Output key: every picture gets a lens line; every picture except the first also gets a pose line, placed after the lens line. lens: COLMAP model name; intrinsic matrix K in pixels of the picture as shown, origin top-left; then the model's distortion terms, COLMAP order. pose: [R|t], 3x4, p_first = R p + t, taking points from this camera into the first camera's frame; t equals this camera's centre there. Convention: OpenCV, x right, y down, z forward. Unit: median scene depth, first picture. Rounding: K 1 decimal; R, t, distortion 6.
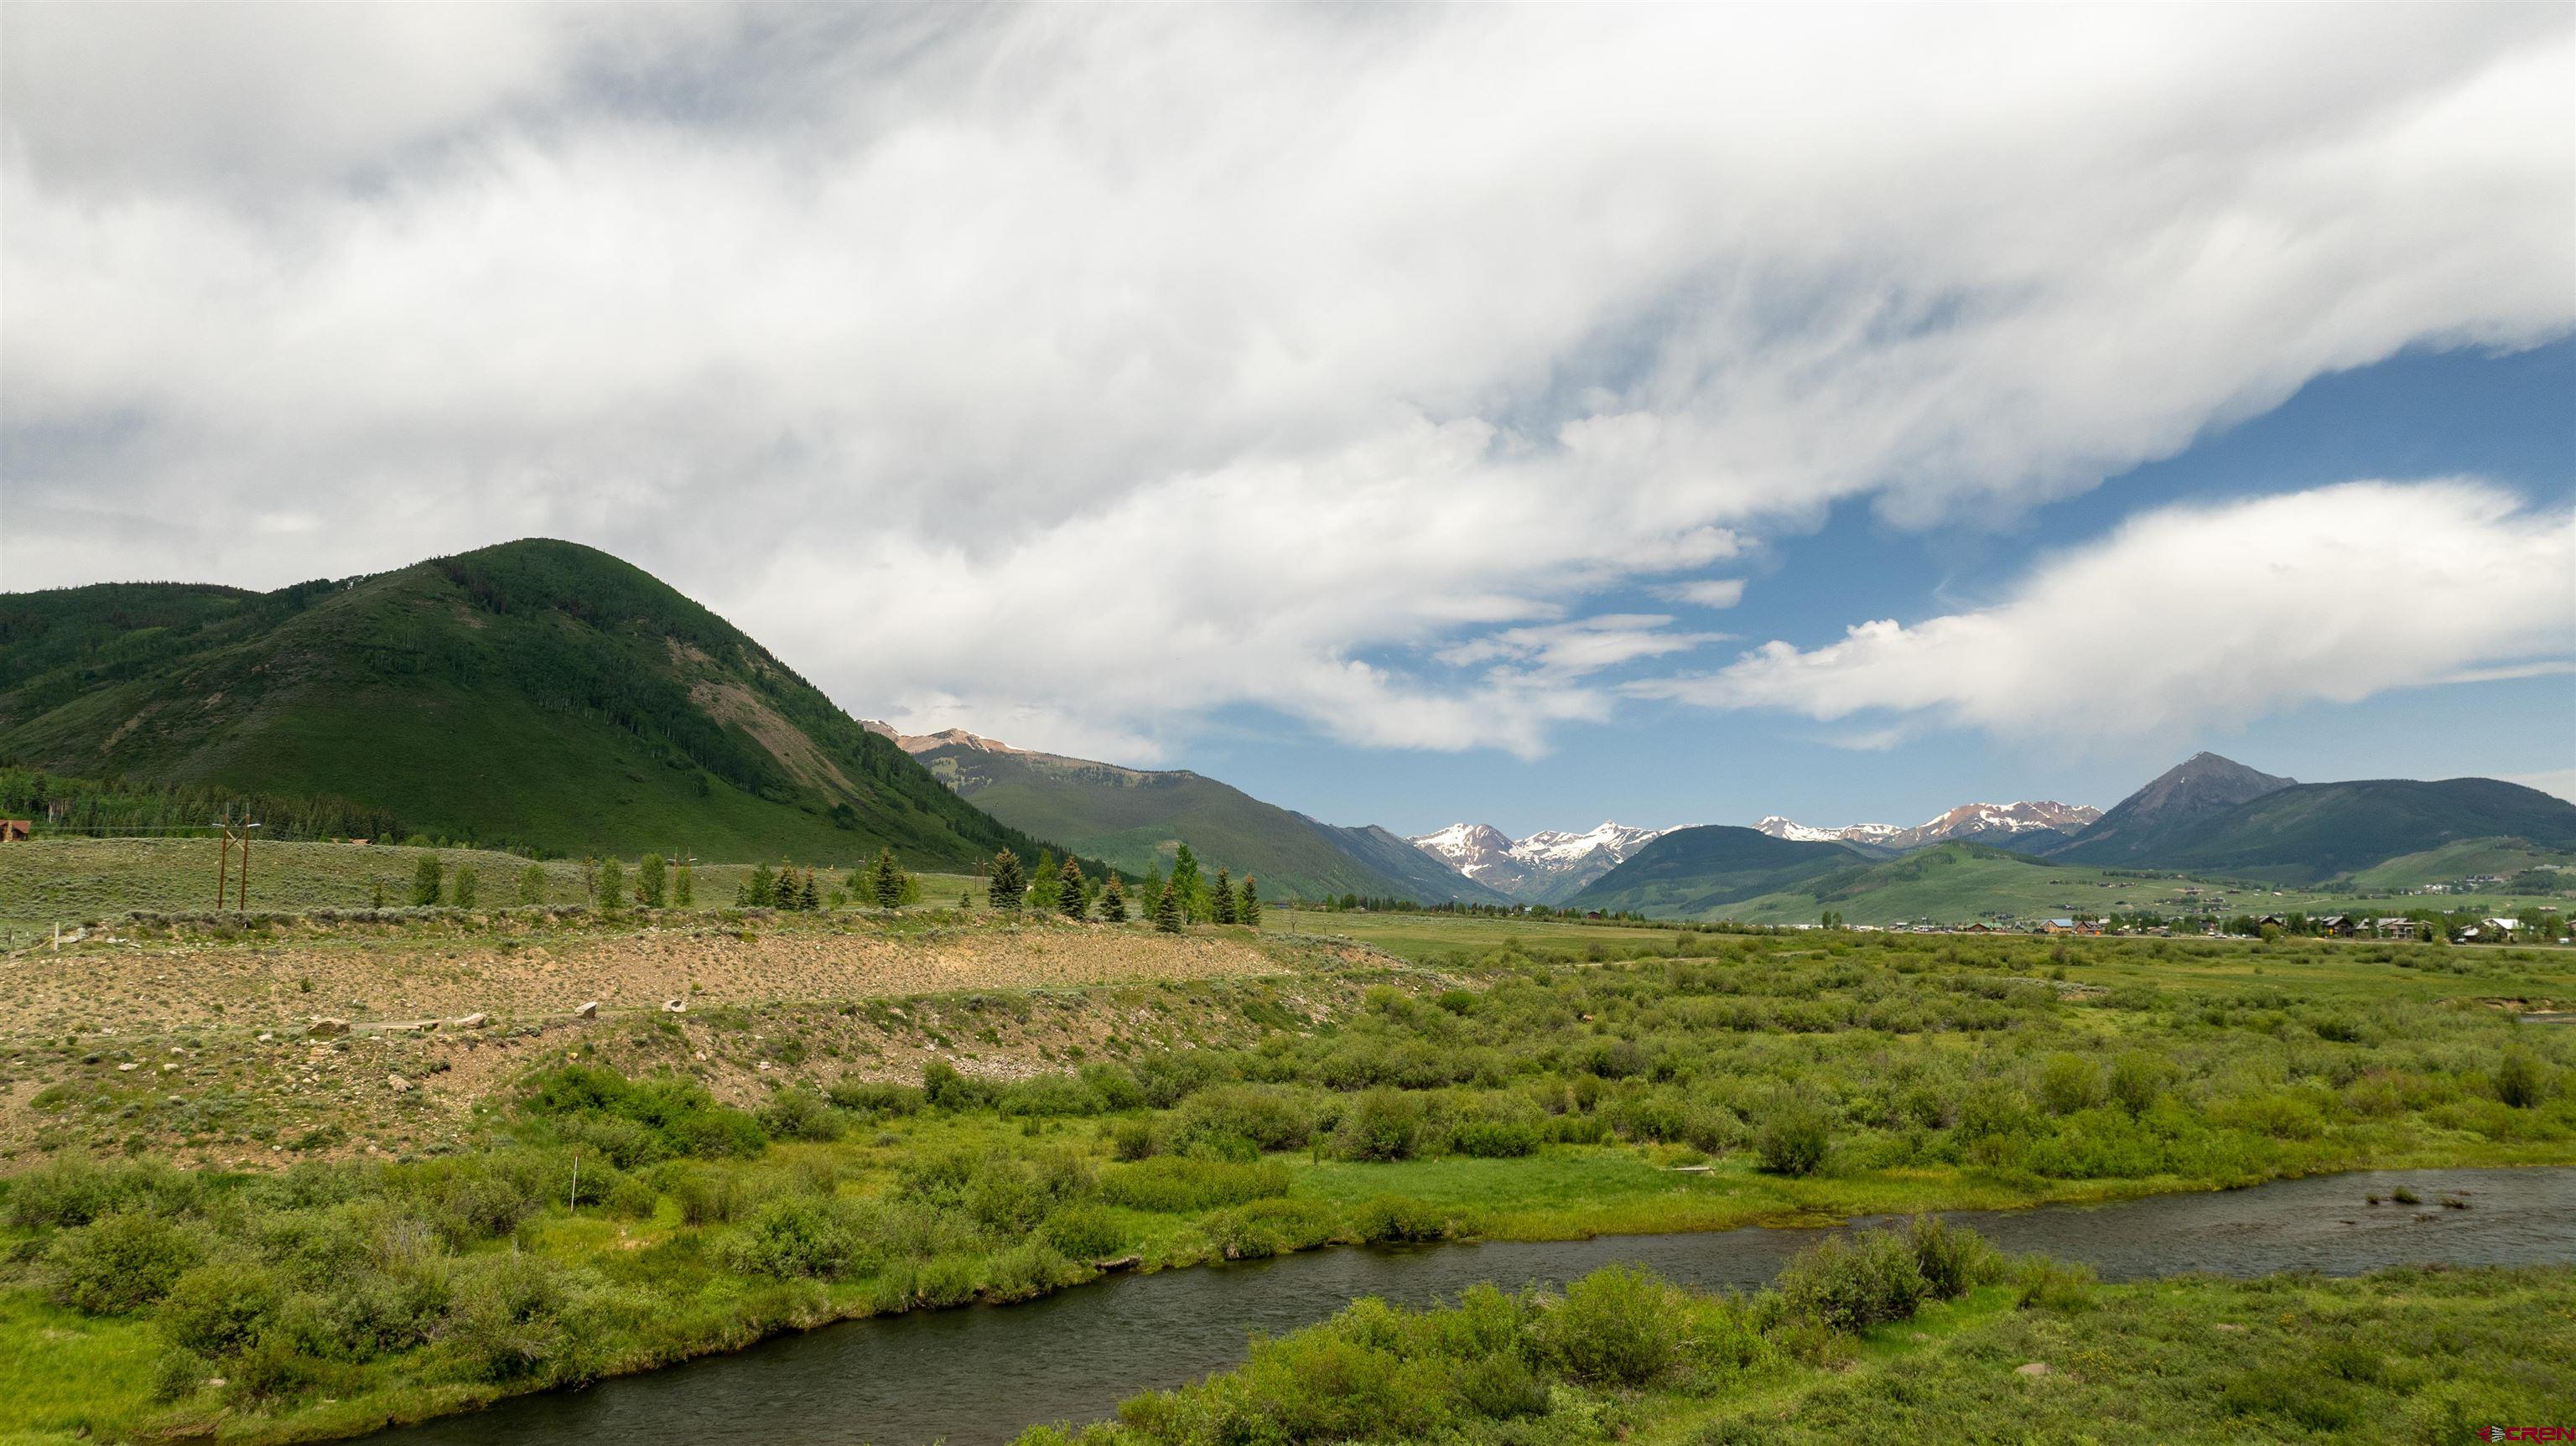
lens RADIAL K [[1795.3, 0, 1280.5], [0, 1795.3, 748.1], [0, 0, 1]] dist [-0.030746, 0.026401]
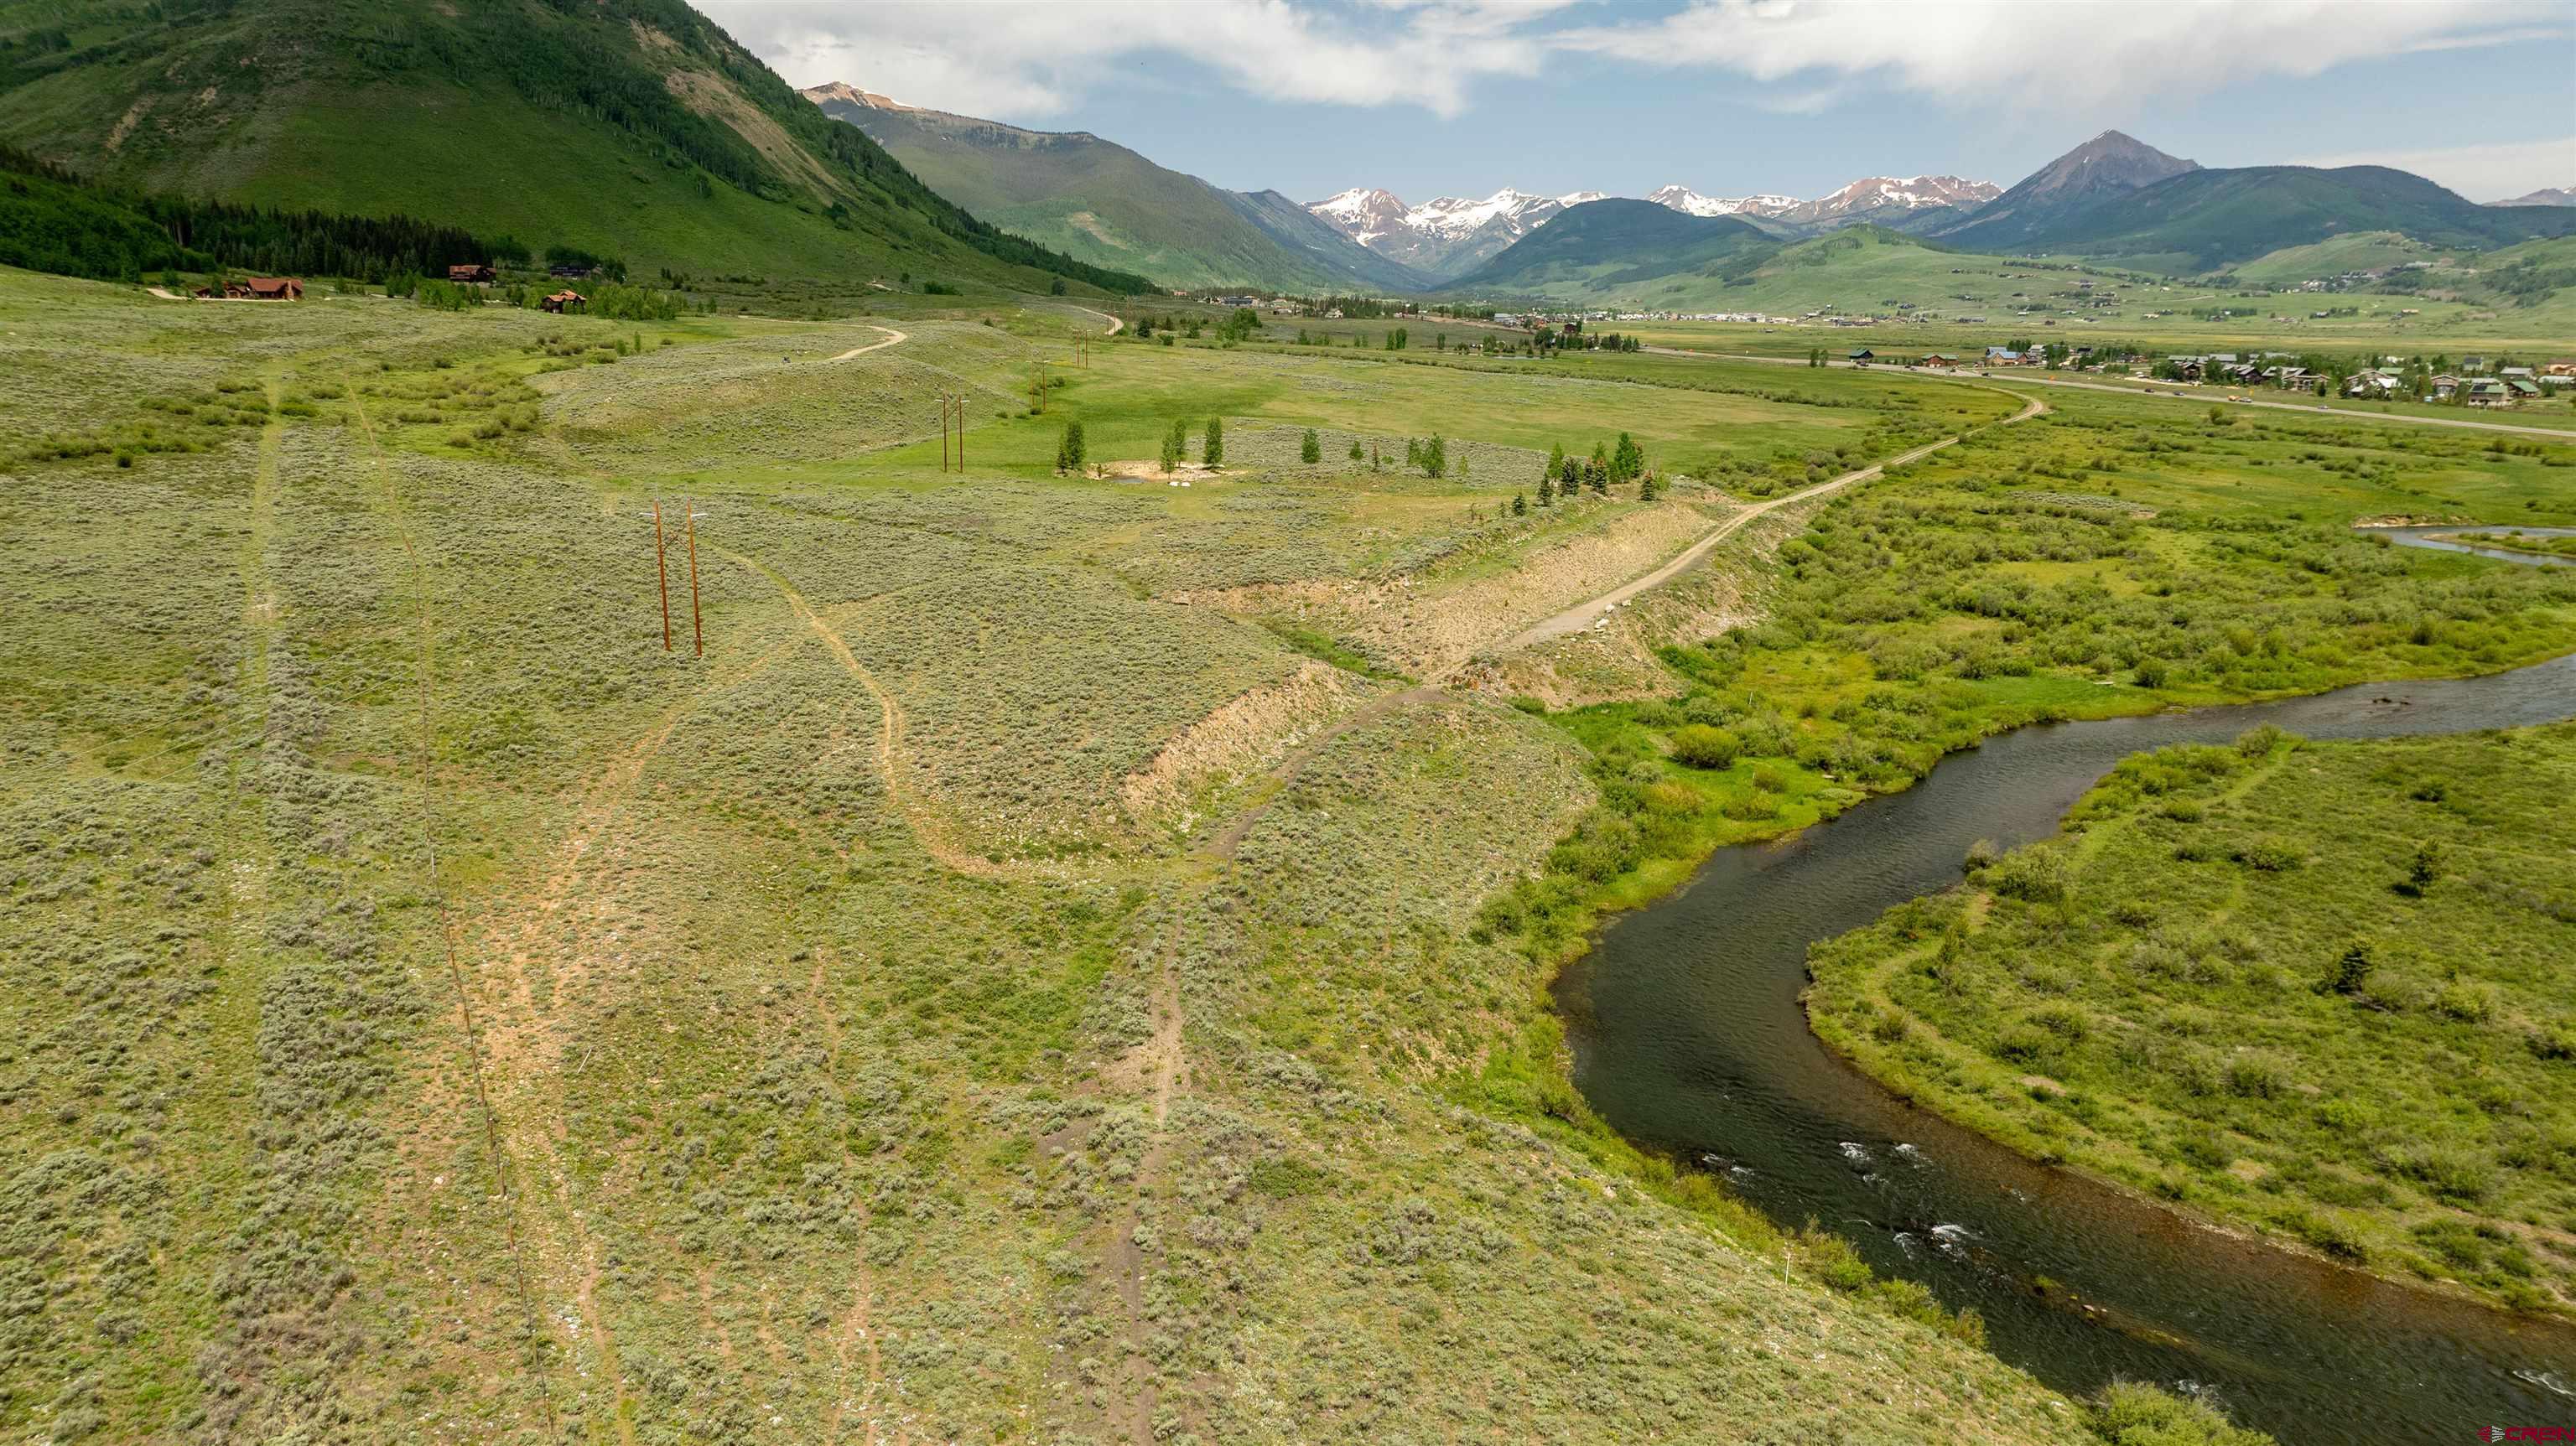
lens RADIAL K [[1795.3, 0, 1282.7], [0, 1795.3, 719.1], [0, 0, 1]] dist [-0.030746, 0.026401]
pose [[0.997769, -0.004611, 0.066604, -0.038224], [-0.017458, 0.944883, 0.326943, -0.018043], [-0.064440, -0.327377, 0.942694, -0.045317]]
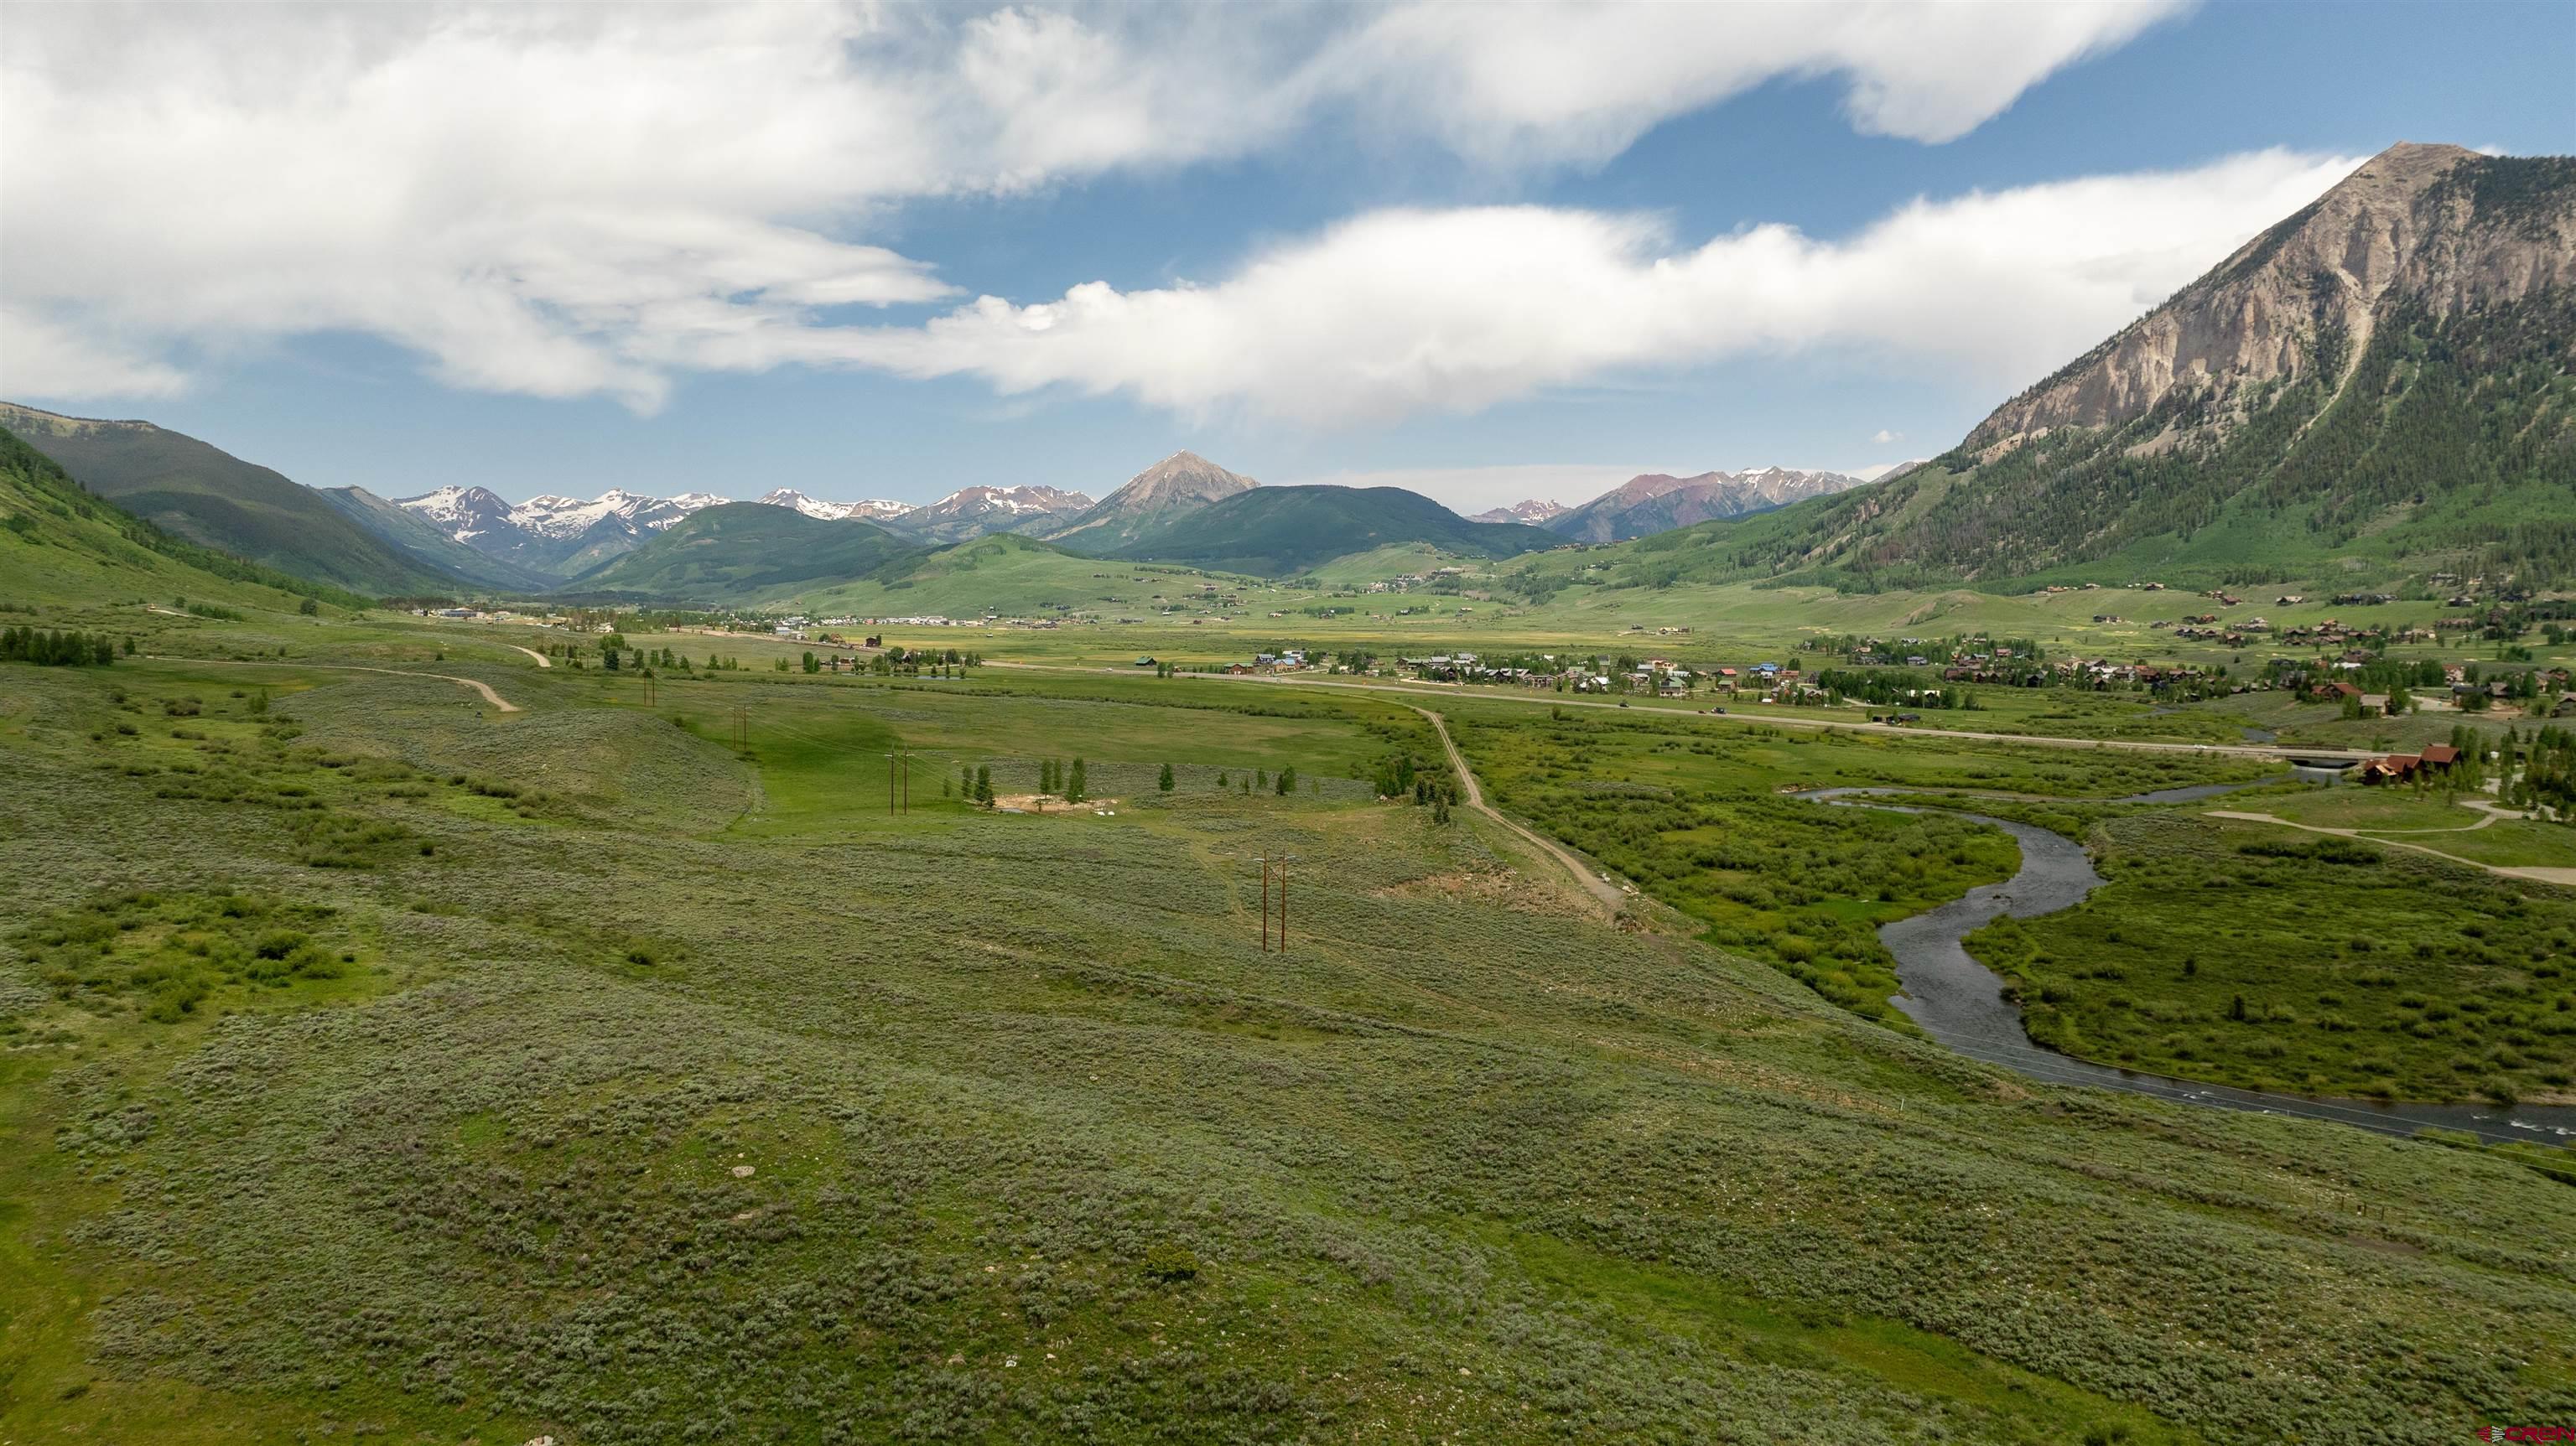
lens RADIAL K [[1795.3, 0, 1271.0], [0, 1795.3, 754.5], [0, 0, 1]] dist [-0.030746, 0.026401]
pose [[0.856464, -0.038050, 0.514802, -0.108400], [-0.059220, 0.983453, 0.171213, -0.025498], [-0.512798, -0.177124, 0.840039, -0.059870]]
